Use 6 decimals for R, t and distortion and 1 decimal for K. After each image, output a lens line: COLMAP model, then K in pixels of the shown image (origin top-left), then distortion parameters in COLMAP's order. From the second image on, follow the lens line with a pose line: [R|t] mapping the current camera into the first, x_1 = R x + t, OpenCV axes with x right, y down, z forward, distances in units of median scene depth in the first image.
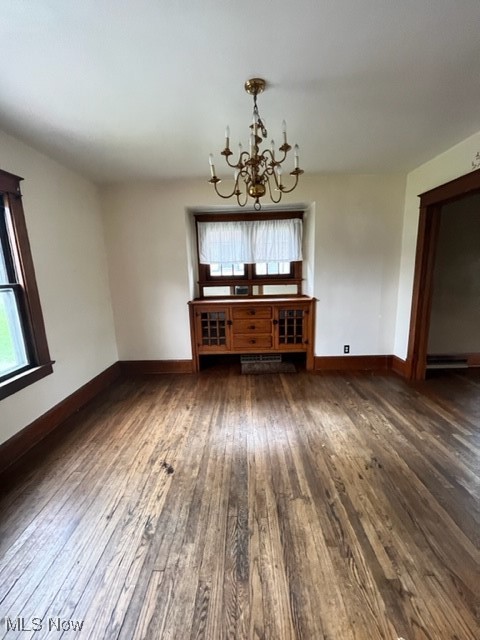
lens RADIAL K [[262.5, 0, 241.2], [0, 262.5, 321.8], [0, 0, 1]] dist [-0.000421, 0.000247]
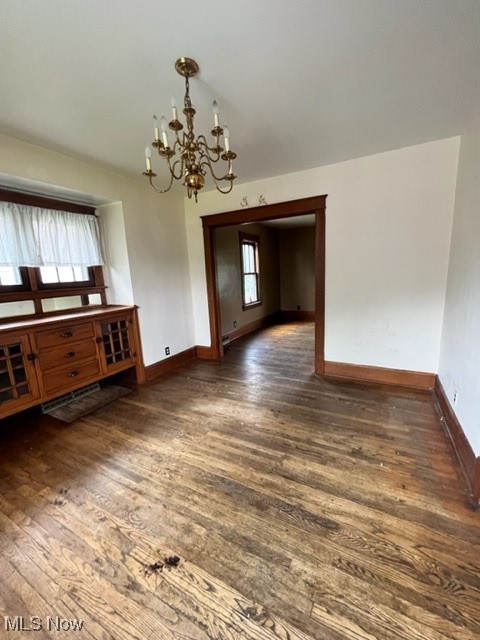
lens RADIAL K [[262.5, 0, 241.2], [0, 262.5, 321.8], [0, 0, 1]] dist [-0.000421, 0.000247]
pose [[0.458745, -0.155305, 0.874891, -0.471517], [0.198161, 0.977692, 0.069649, -0.030766], [-0.866190, 0.141418, 0.479286, 0.304409]]
